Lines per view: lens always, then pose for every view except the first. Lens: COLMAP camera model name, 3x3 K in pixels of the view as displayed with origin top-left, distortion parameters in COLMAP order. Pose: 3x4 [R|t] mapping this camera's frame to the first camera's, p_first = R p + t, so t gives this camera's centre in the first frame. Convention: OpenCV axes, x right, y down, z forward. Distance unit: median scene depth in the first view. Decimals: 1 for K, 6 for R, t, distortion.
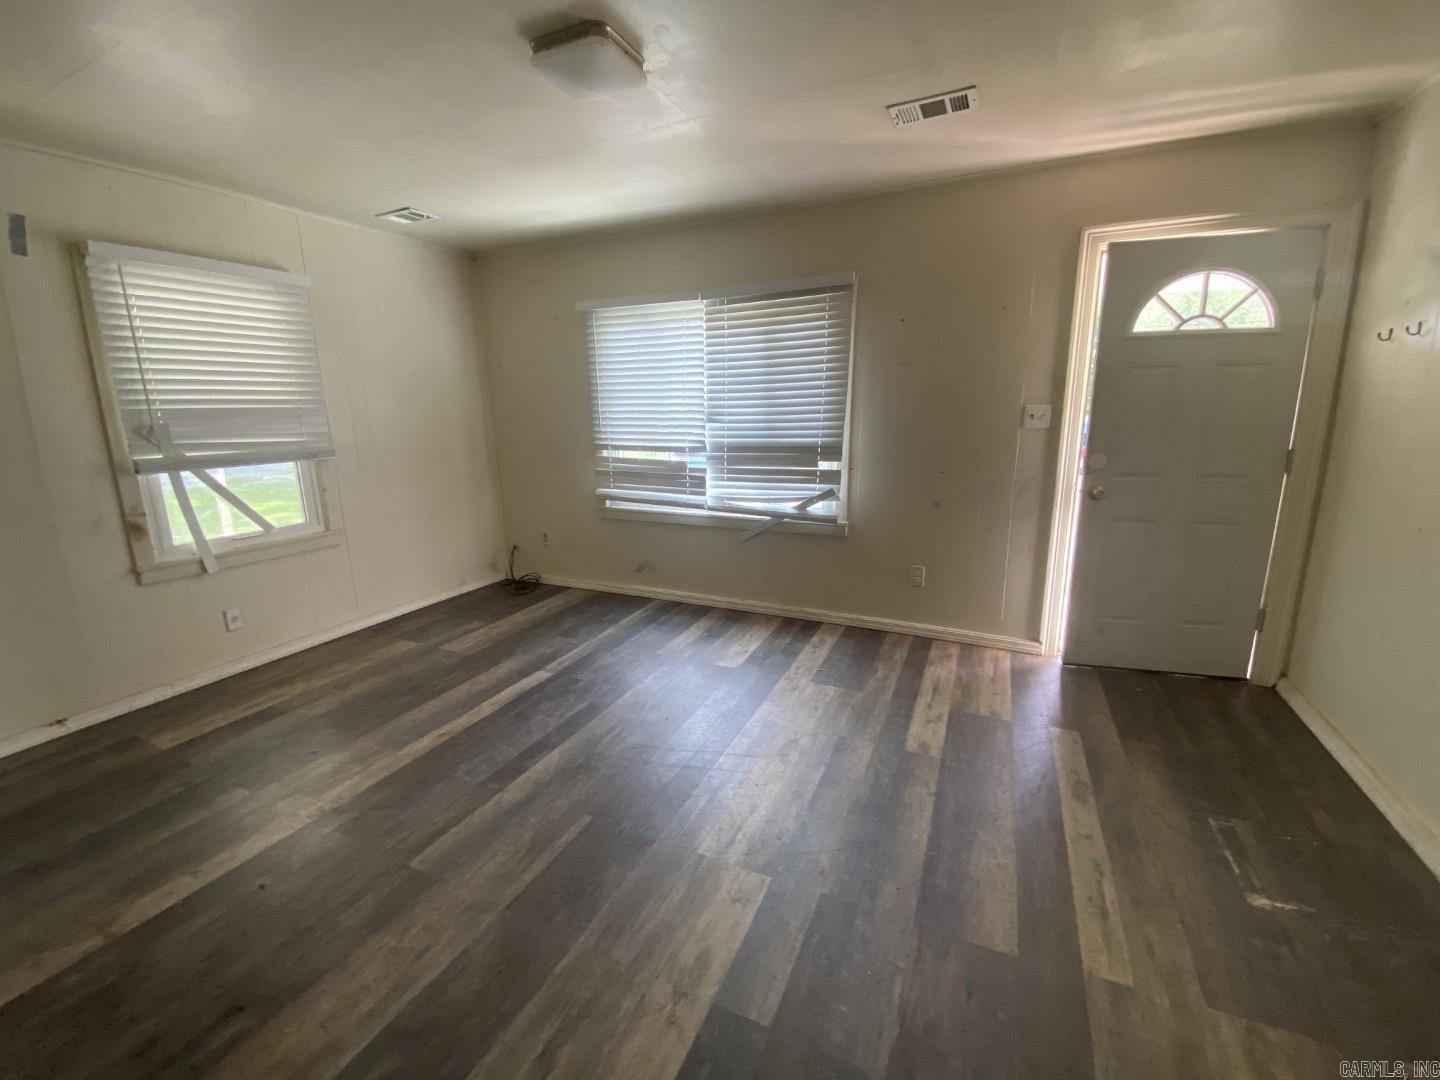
lens RADIAL K [[584.0, 0, 721.3], [0, 584.0, 536.0], [0, 0, 1]] dist [0.046528, -0.034417]
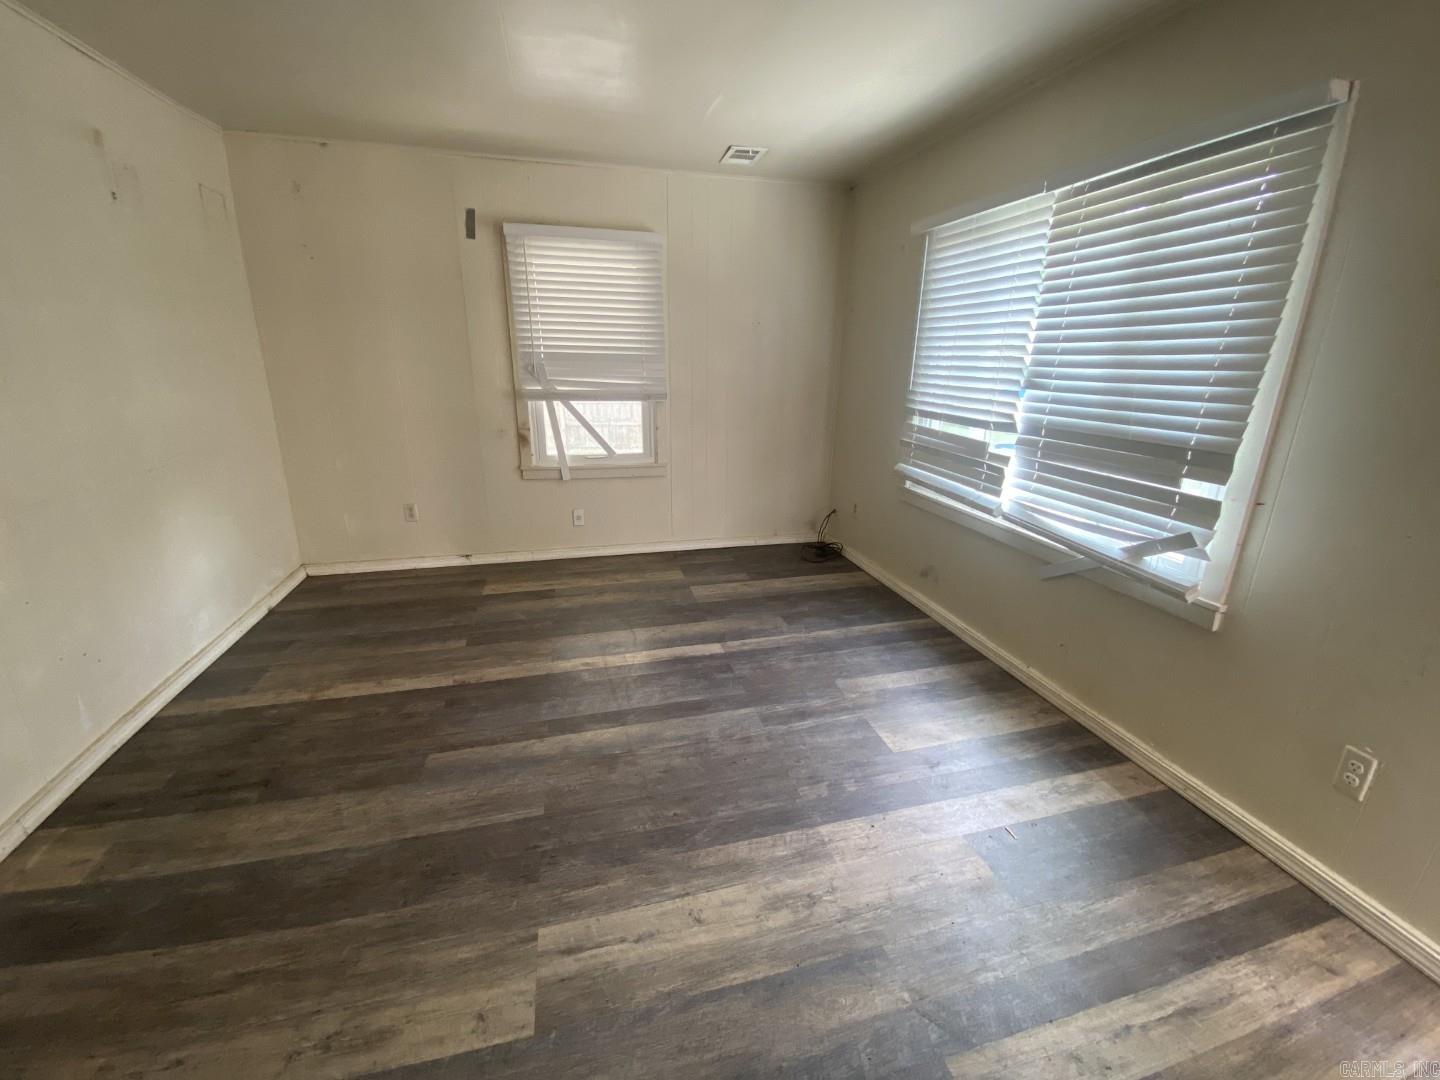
lens RADIAL K [[584.0, 0, 721.3], [0, 584.0, 536.0], [0, 0, 1]] dist [0.046528, -0.034417]
pose [[0.634825, 0.249491, -0.731267, 0.307737], [-0.187987, 0.967867, 0.167019, -0.087625], [0.749438, 0.031441, 0.661327, 0.342001]]
